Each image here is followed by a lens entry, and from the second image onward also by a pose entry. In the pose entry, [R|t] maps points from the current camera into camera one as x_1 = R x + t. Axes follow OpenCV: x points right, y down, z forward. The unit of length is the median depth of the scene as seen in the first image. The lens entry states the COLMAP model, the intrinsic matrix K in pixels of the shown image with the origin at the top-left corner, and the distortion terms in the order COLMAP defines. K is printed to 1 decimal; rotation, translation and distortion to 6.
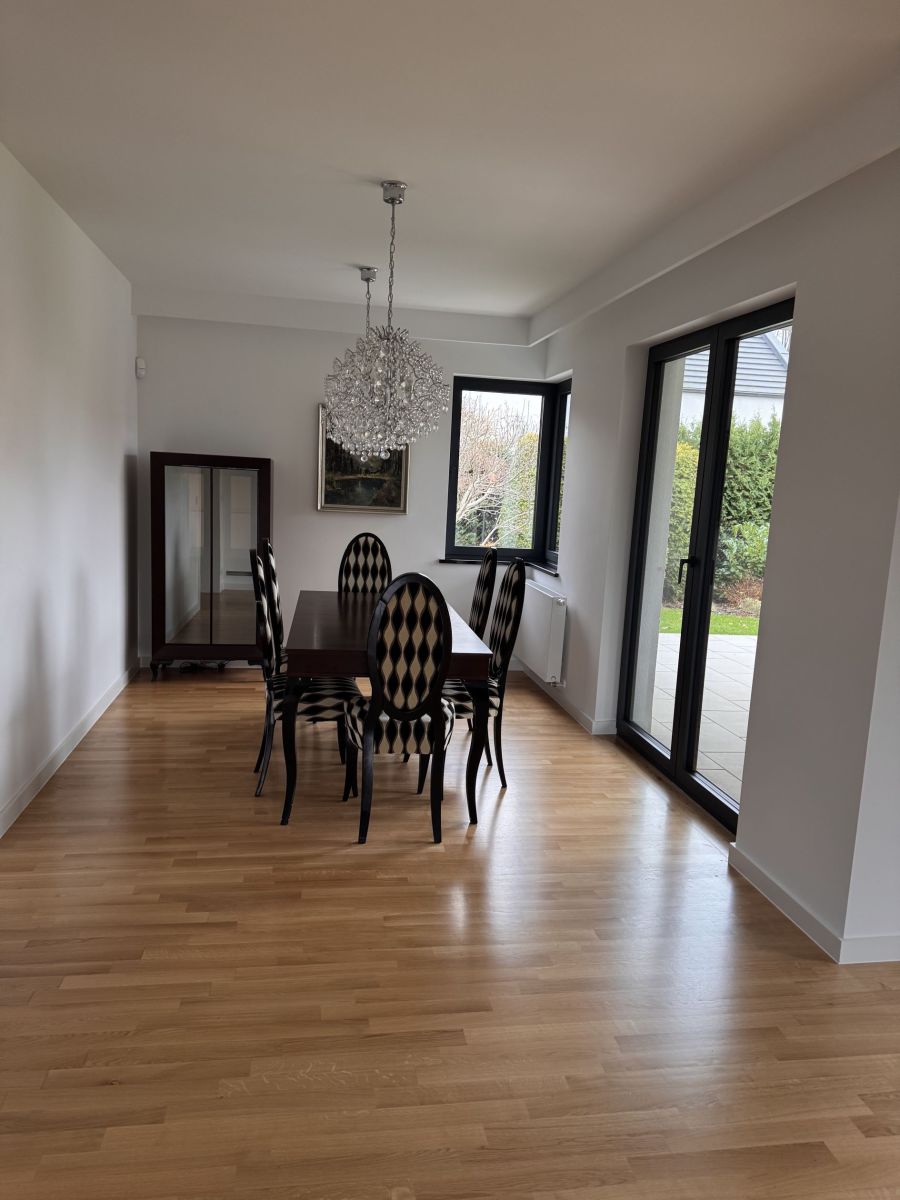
lens RADIAL K [[829.7, 0, 446.8], [0, 829.7, 602.0], [0, 0, 1]] dist [0.124372, -0.206586]
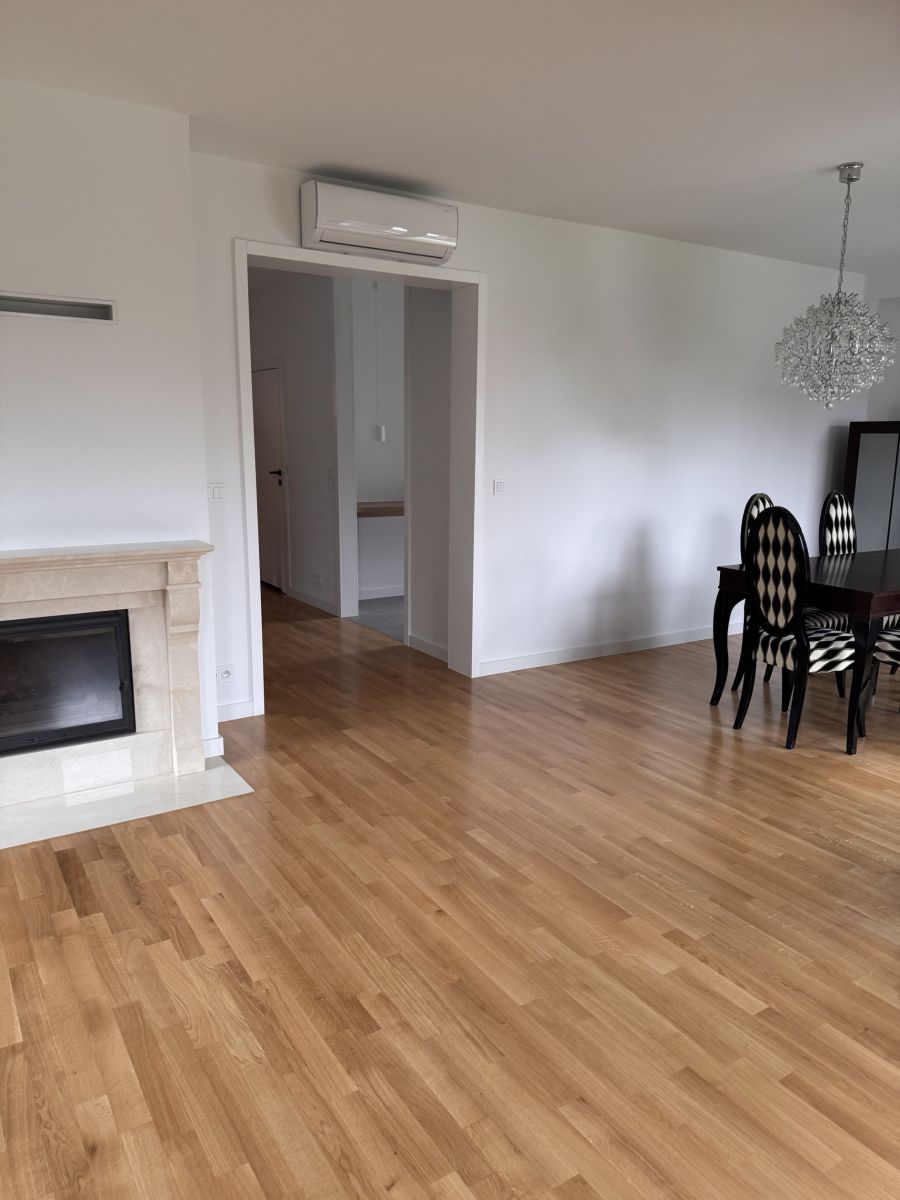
lens RADIAL K [[845.7, 0, 452.4], [0, 845.7, 605.1], [0, 0, 1]] dist [0.002476, 0.001361]
pose [[0.400653, 0.136462, -0.906011, 0.689673], [-0.127557, 0.987524, 0.092332, 0.039509], [0.907307, 0.078575, 0.413061, 0.081579]]
